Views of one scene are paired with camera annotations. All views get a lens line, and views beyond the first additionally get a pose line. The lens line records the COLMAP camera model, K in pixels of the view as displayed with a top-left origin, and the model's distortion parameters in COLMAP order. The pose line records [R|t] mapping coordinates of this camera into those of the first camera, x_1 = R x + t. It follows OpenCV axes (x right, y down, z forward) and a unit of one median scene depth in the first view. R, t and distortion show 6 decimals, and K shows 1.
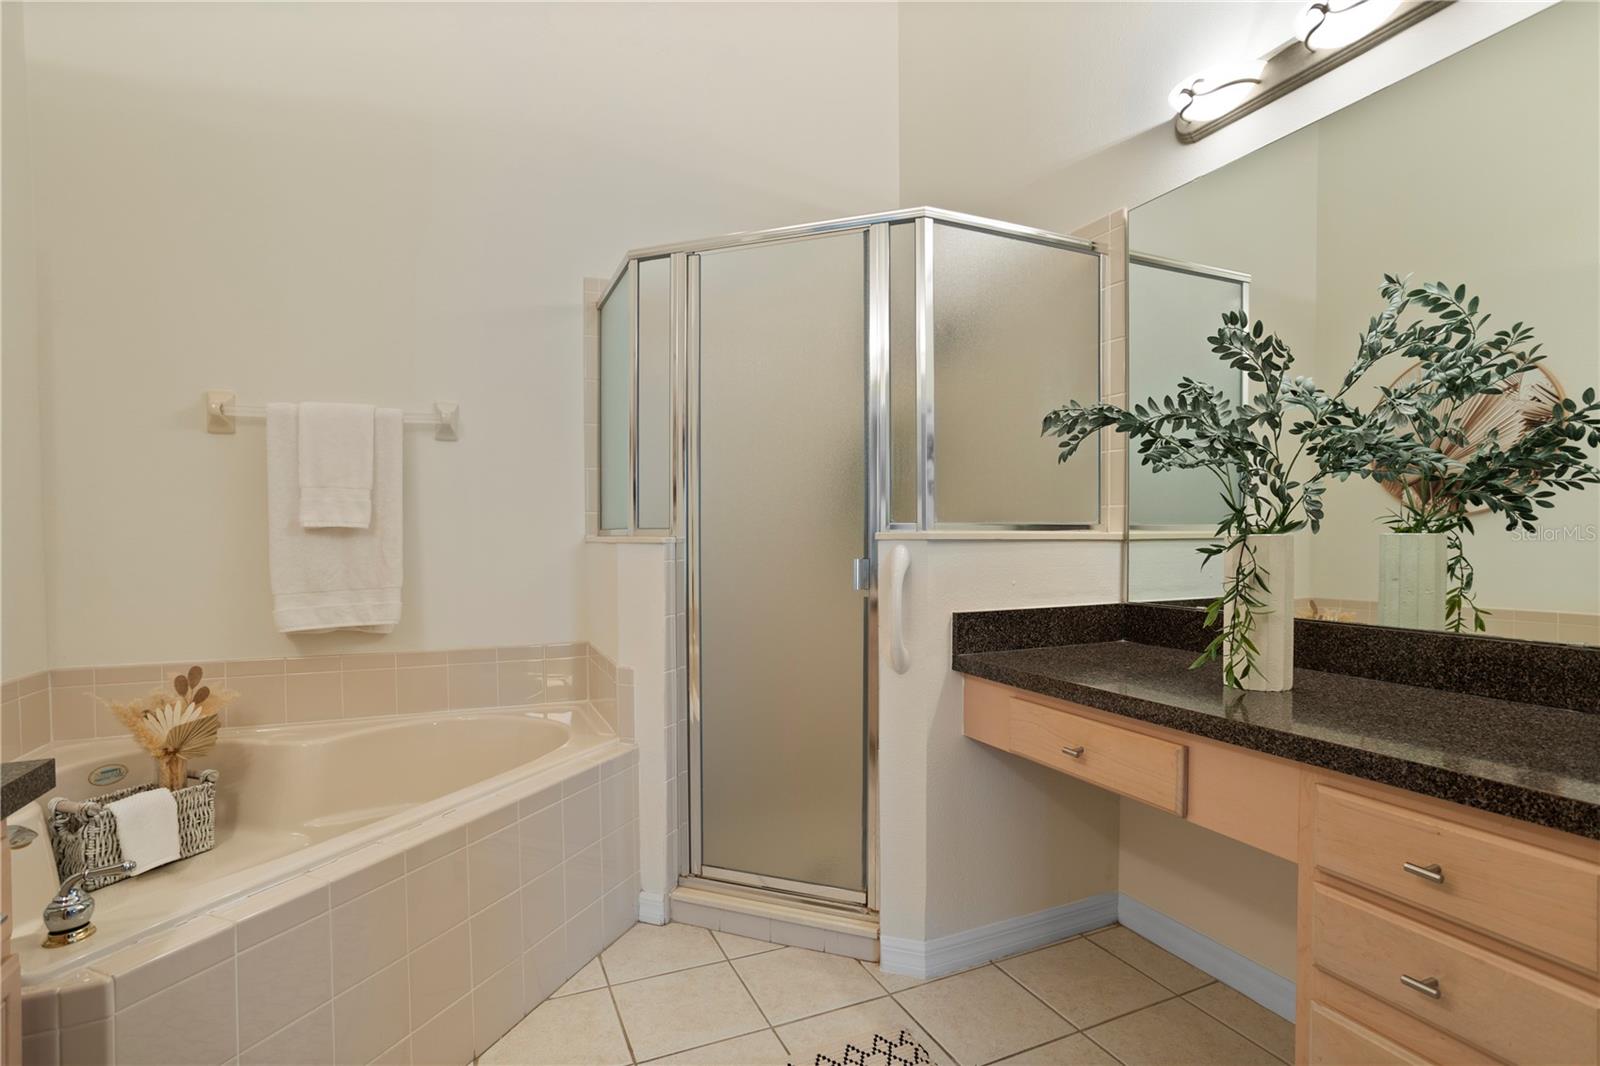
lens RADIAL K [[777.0, 0, 800.7], [0, 777.0, 559.7], [0, 0, 1]] dist [-0.047281, 0.023875]
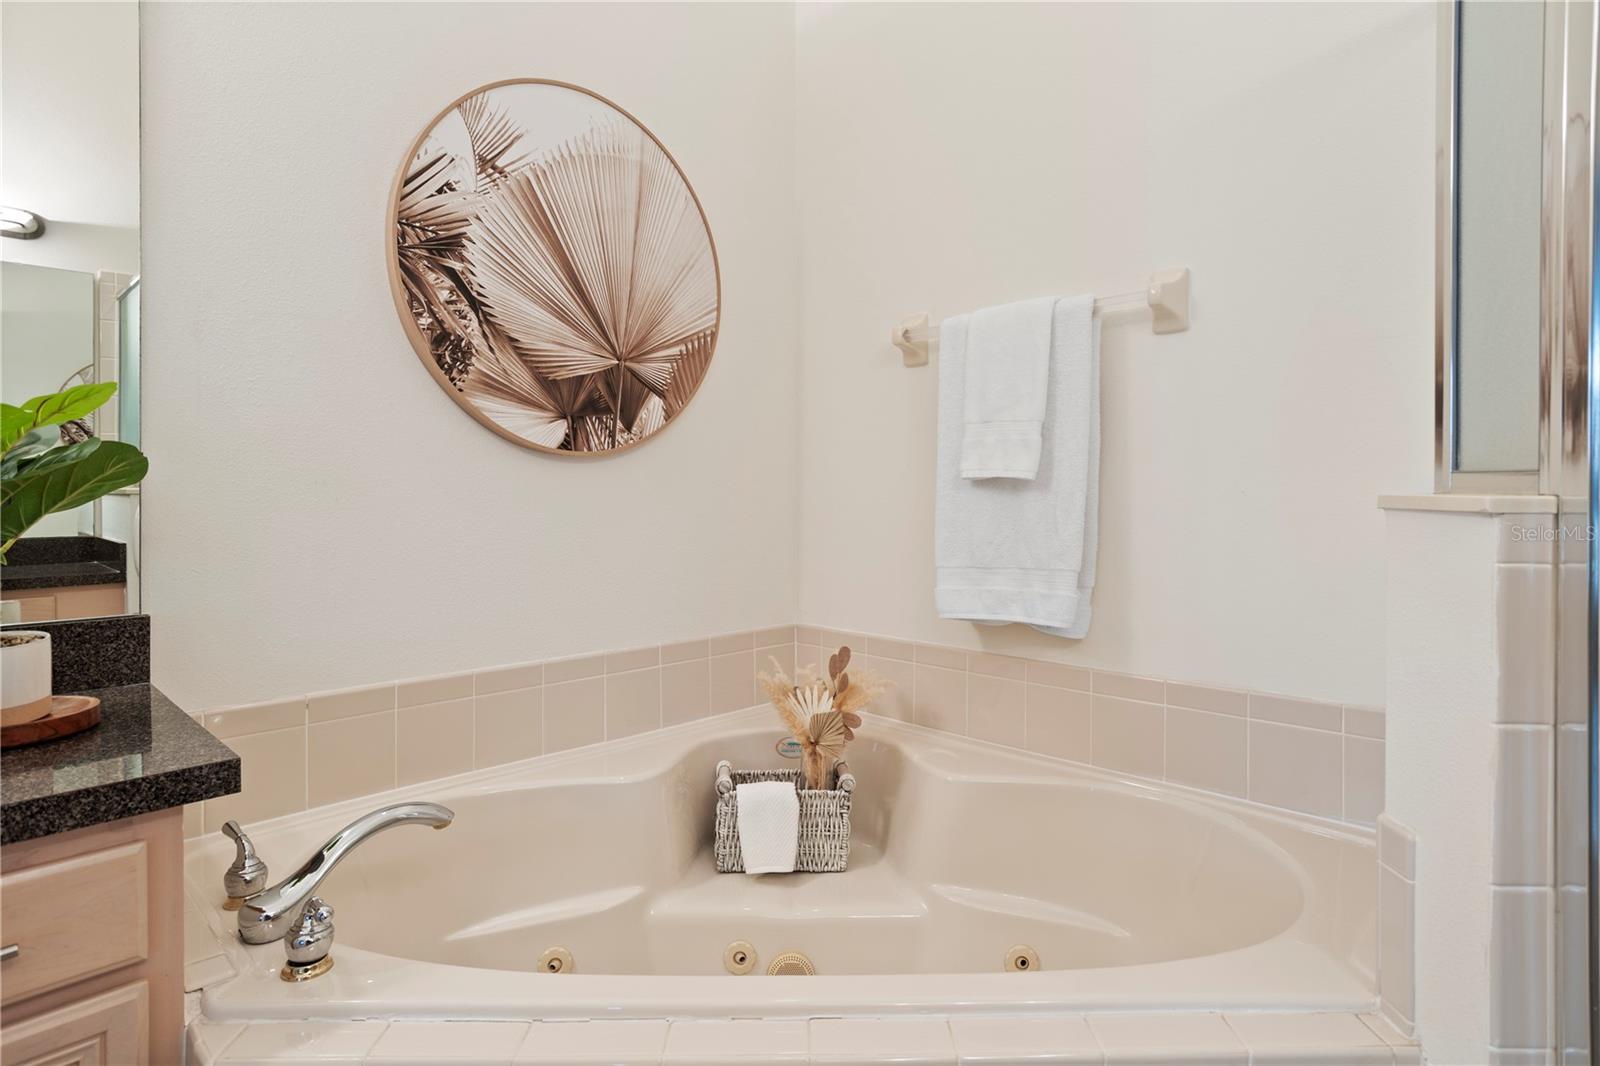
lens RADIAL K [[851.1, 0, 819.8], [0, 851.1, 491.3], [0, 0, 1]] dist [-0.032316, 0.000907]
pose [[0.382456, 0.001060, -0.923973, 0.055533], [-0.026035, 0.999615, -0.009630, -0.019516], [0.923607, 0.027739, 0.382337, 0.588109]]
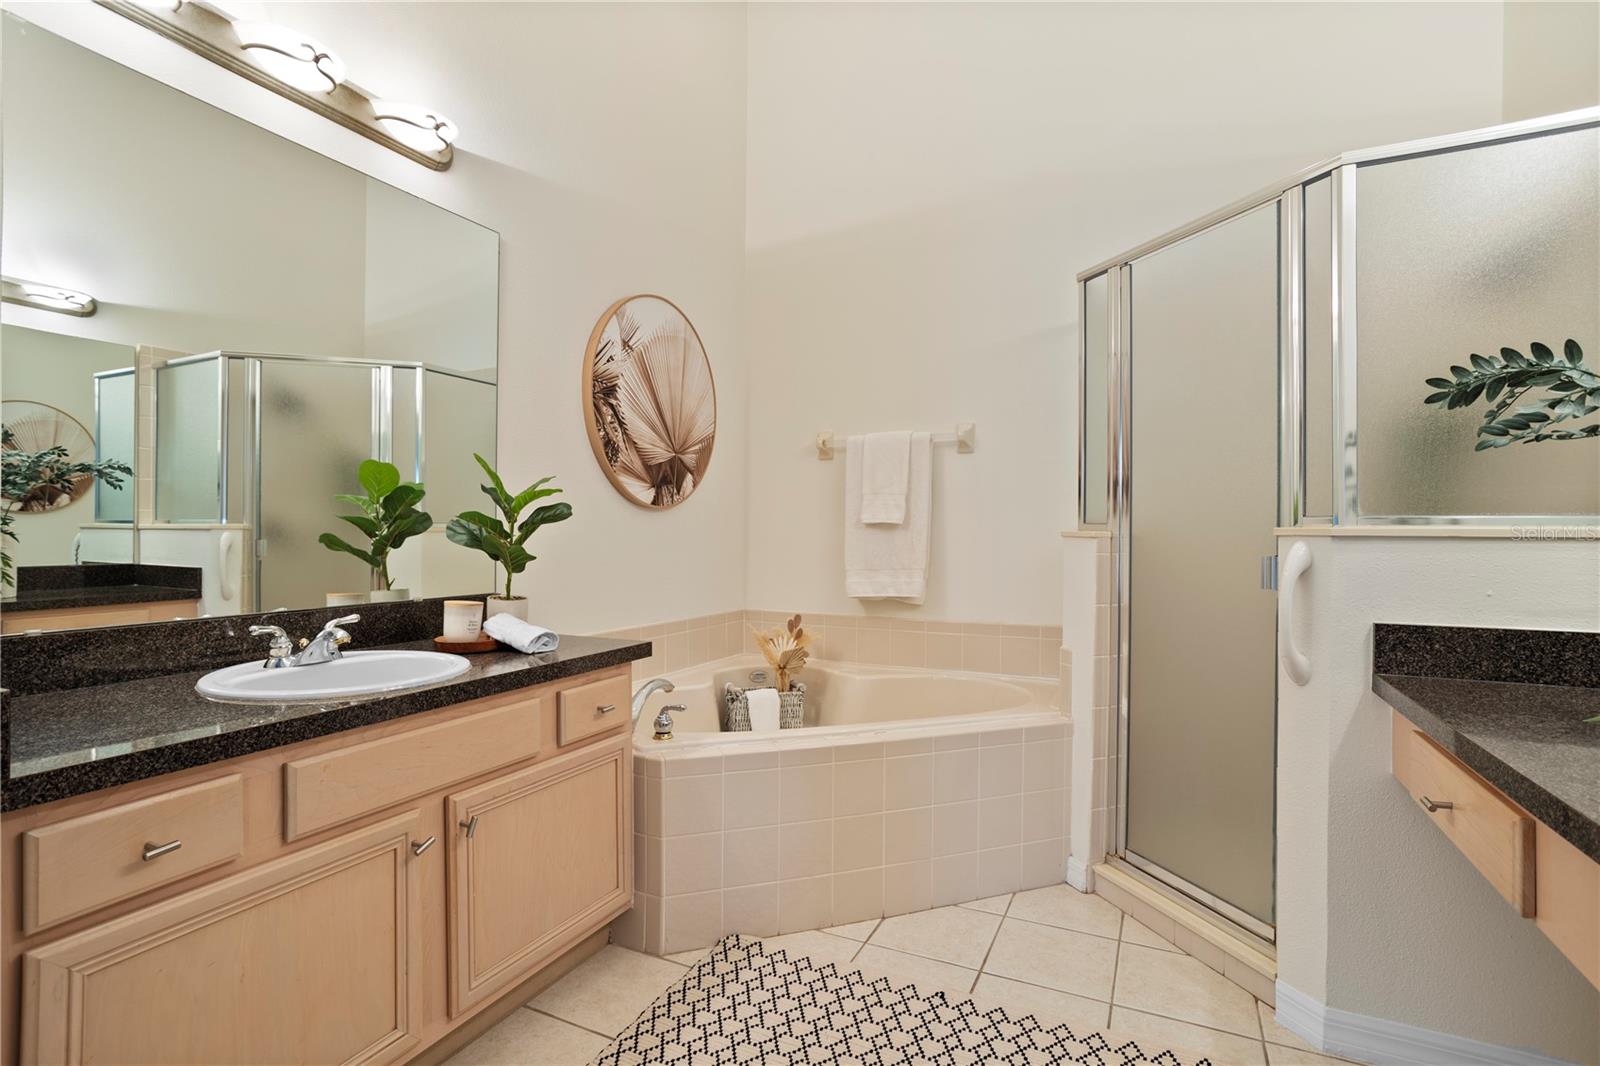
lens RADIAL K [[770.6, 0, 793.7], [0, 770.6, 528.3], [0, 0, 1]] dist [-0.054740, 0.031252]
pose [[0.646049, 0.001732, -0.763294, 0.363213], [-0.026278, 0.999455, -0.019974, -0.001154], [0.762844, 0.032962, 0.645742, -0.009404]]
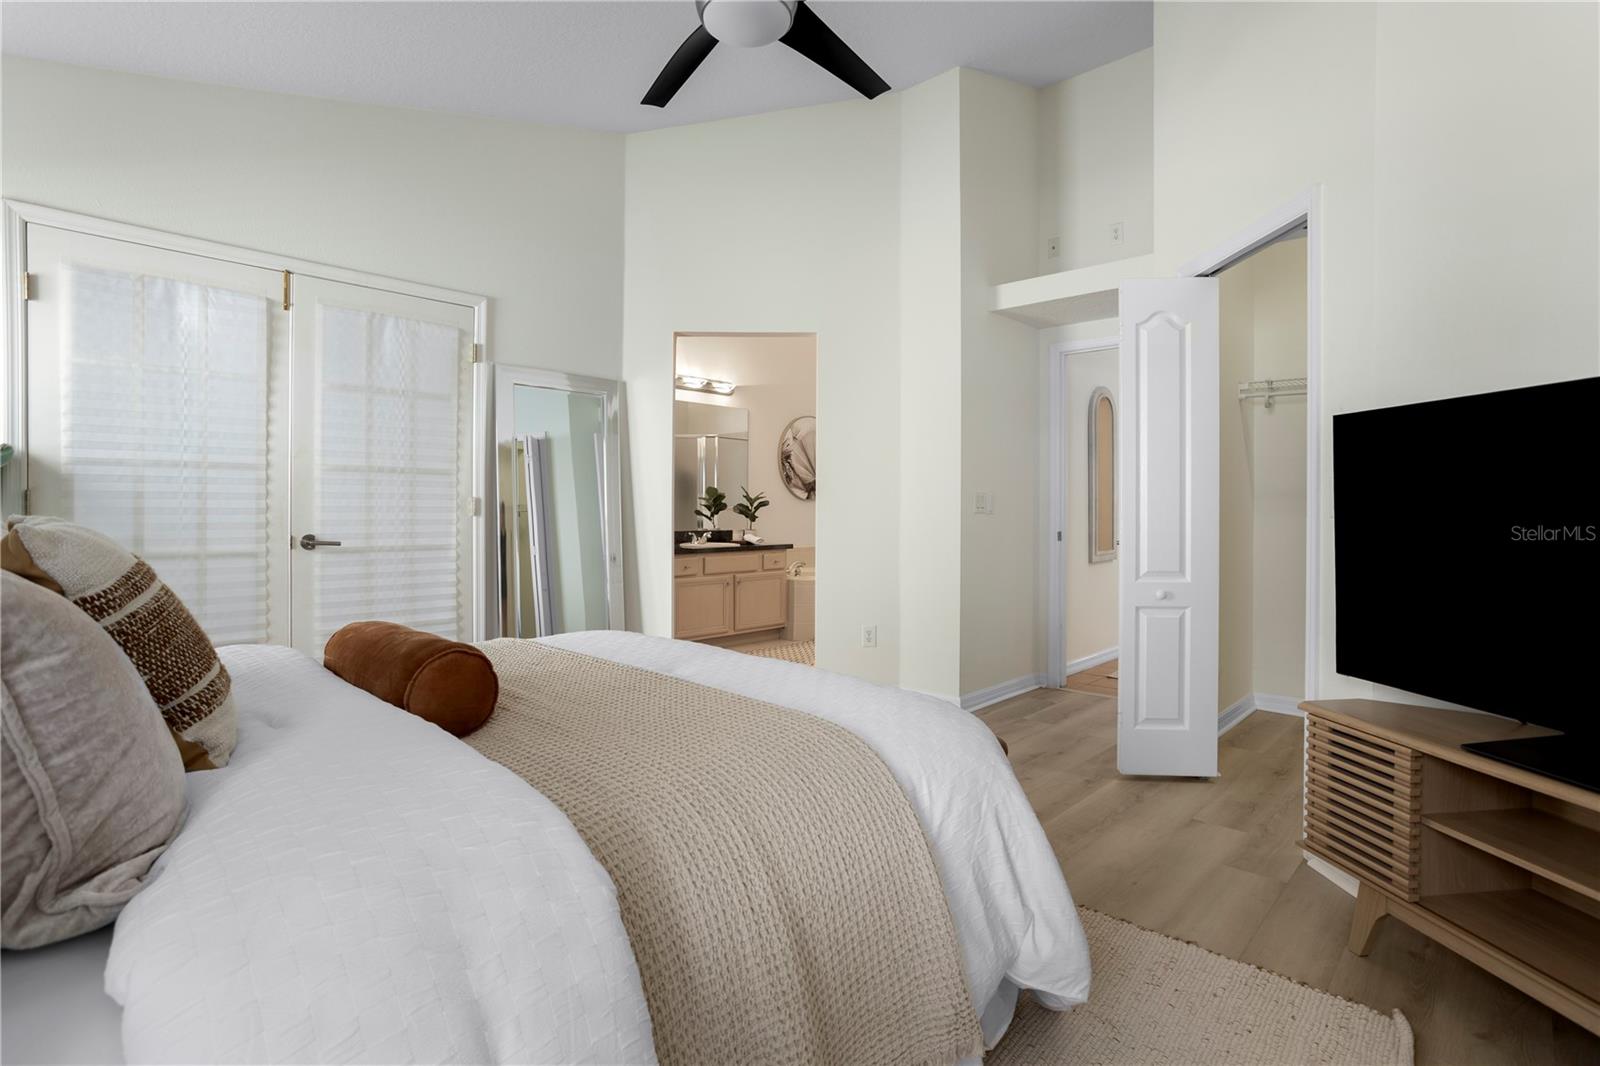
lens RADIAL K [[787.0, 0, 800.3], [0, 787.0, 521.1], [0, 0, 1]] dist [-0.045759, 0.025078]
pose [[0.373527, 0.017206, -0.927460, 2.421424], [-0.030467, 0.999516, 0.006273, 0.014281], [0.927119, 0.025914, 0.373870, -0.664213]]
